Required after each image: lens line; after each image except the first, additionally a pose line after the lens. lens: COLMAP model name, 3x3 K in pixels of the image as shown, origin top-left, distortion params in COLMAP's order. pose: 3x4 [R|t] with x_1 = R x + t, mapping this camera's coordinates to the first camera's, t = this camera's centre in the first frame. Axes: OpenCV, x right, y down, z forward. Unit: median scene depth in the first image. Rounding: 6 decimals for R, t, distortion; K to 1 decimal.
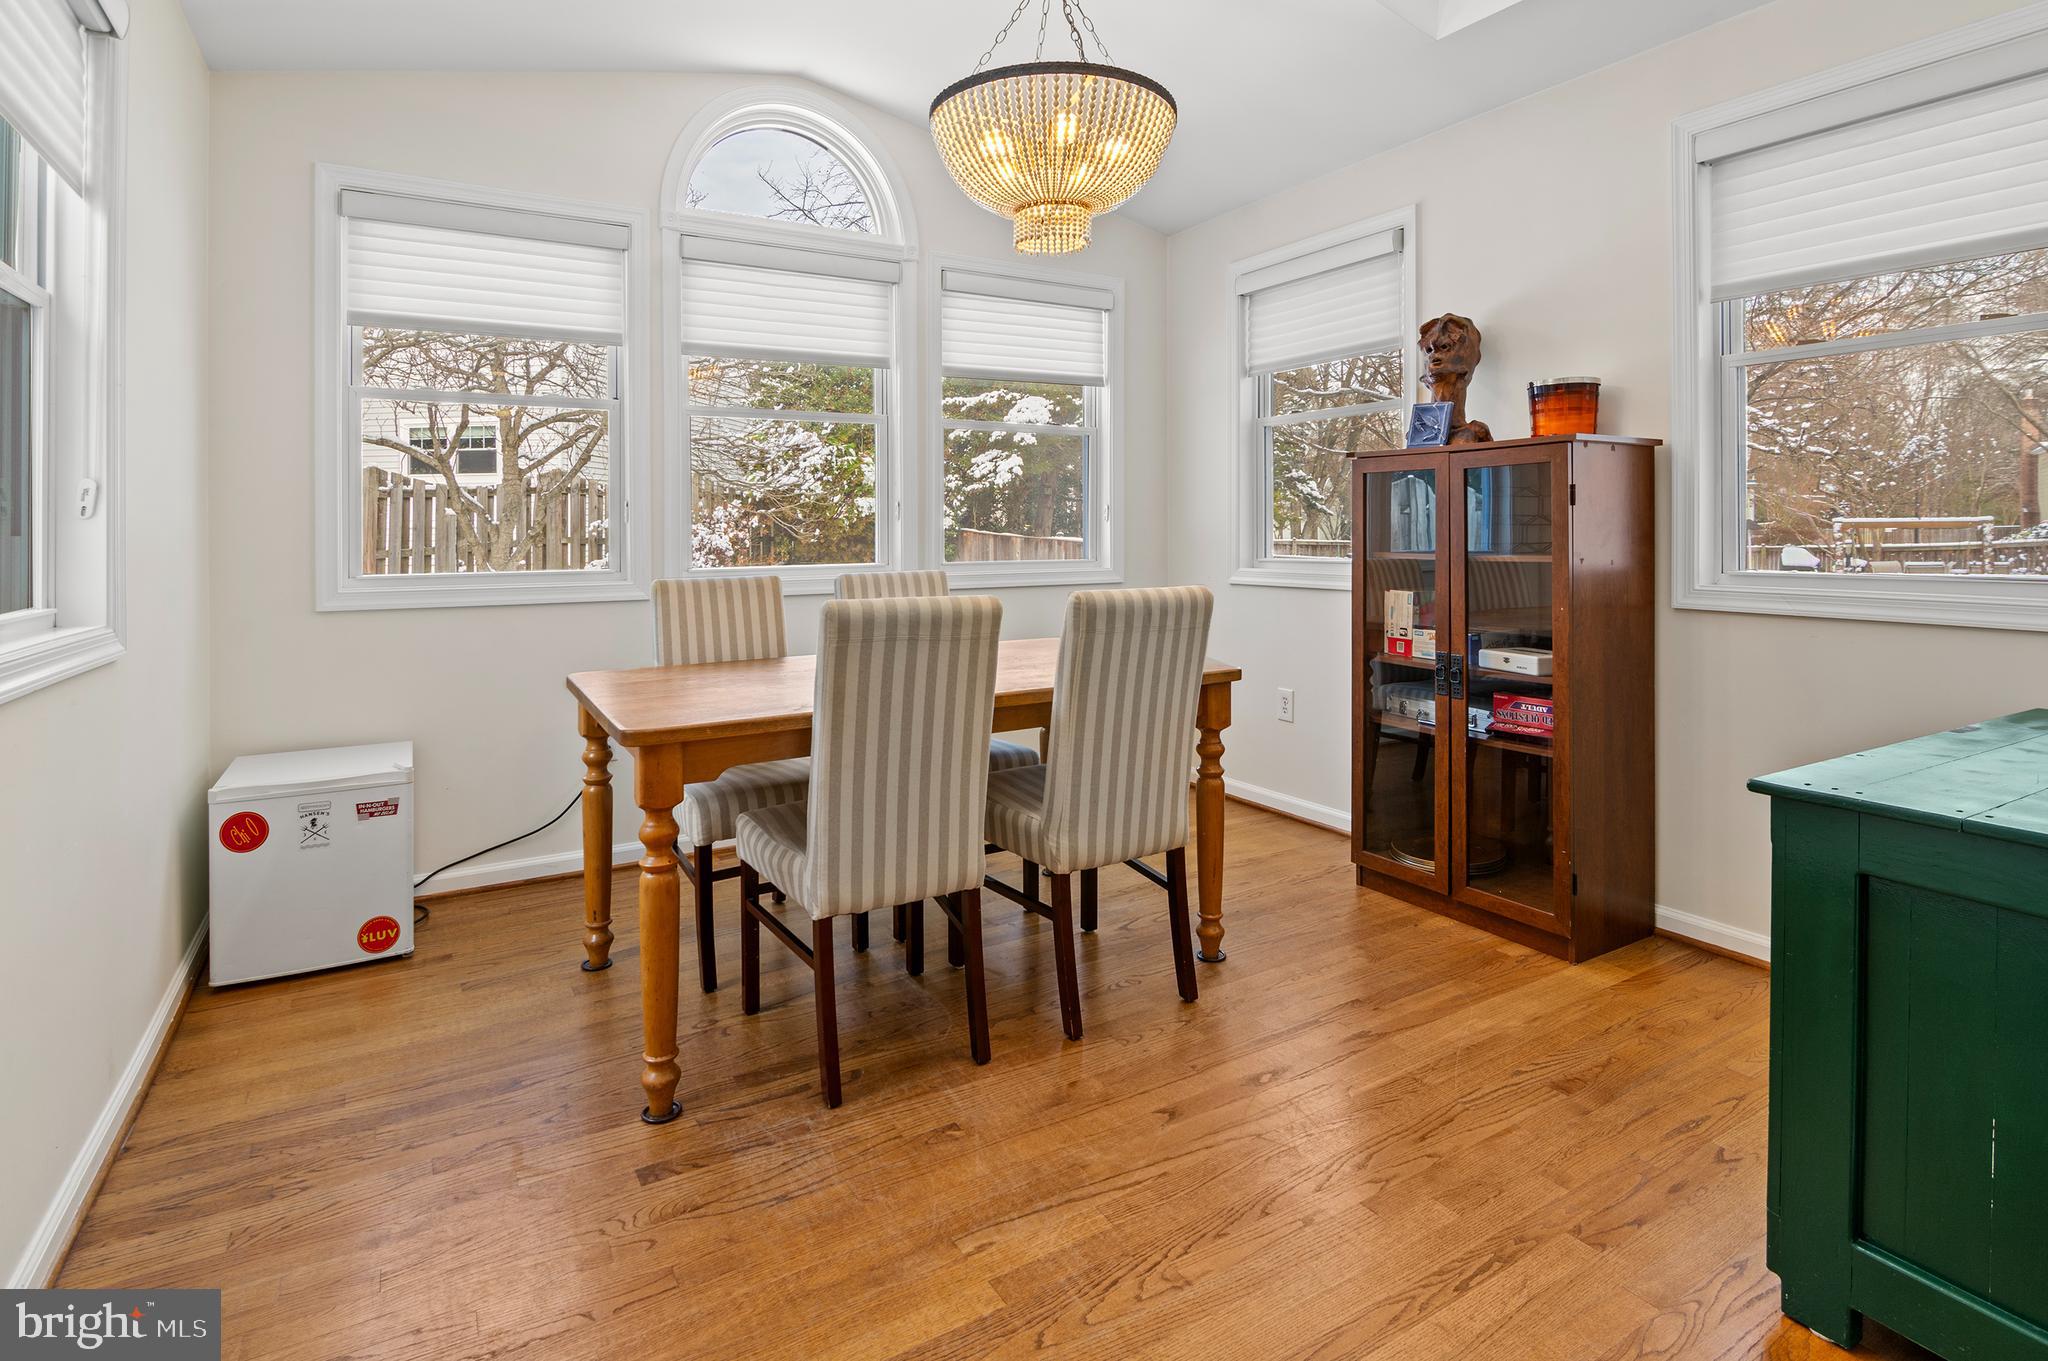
lens RADIAL K [[1036.7, 0, 996.3], [0, 1036.7, 532.5], [0, 0, 1]] dist [-0.003975, -0.007088]
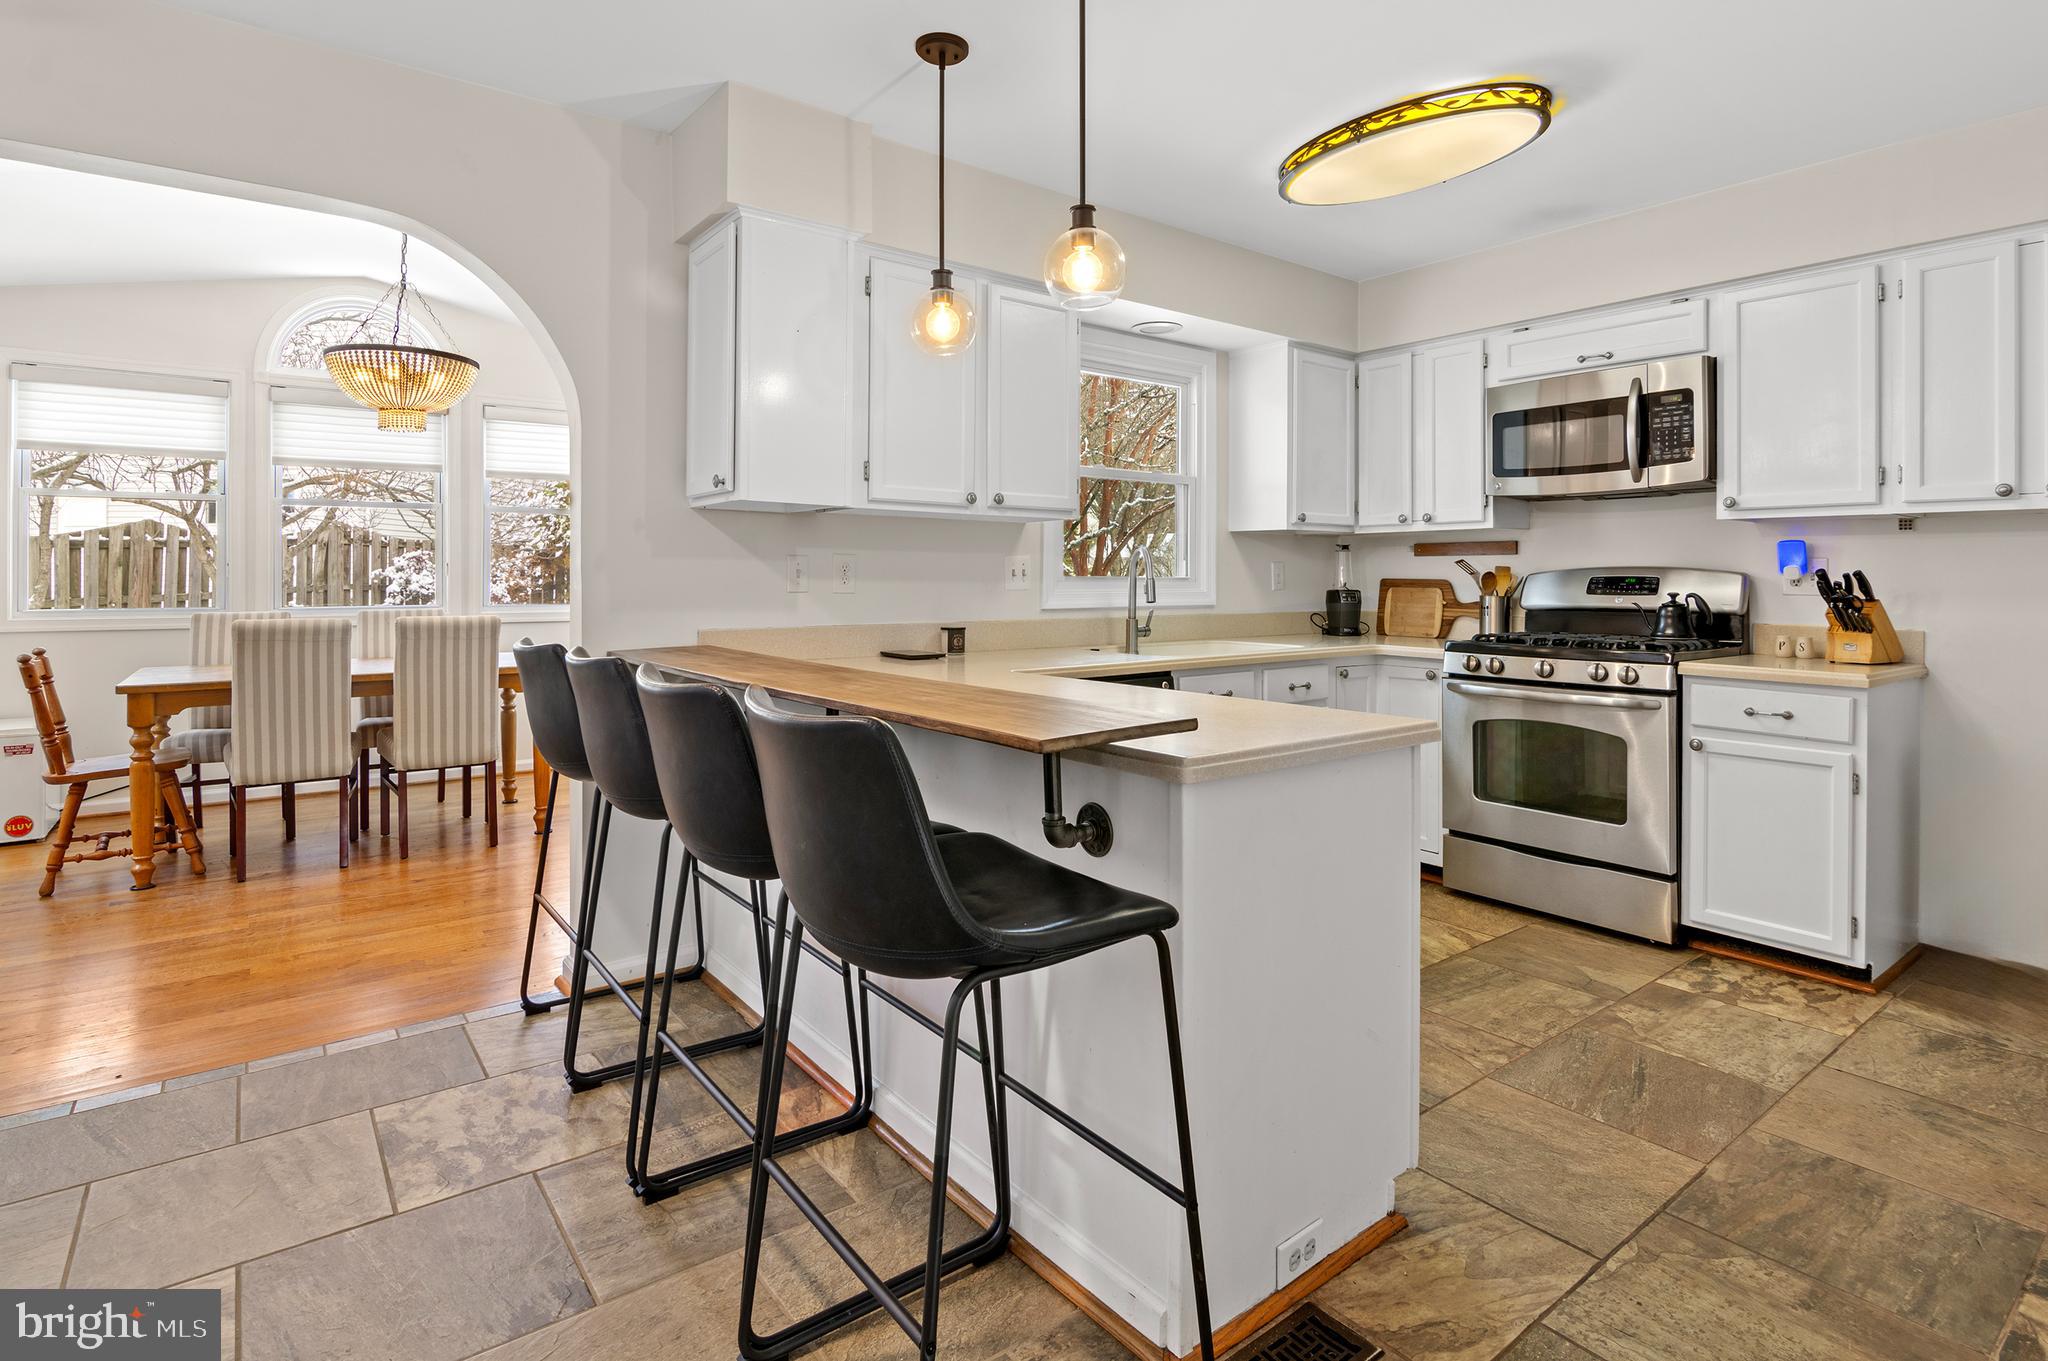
lens RADIAL K [[1036.7, 0, 1042.4], [0, 1036.7, 581.9], [0, 0, 1]] dist [-0.003975, -0.007088]
pose [[0.992572, 0.007661, 0.121413, 0.794858], [-0.007689, 0.999970, -0.000238, -0.013071], [-0.121412, -0.000698, 0.992602, -0.795516]]
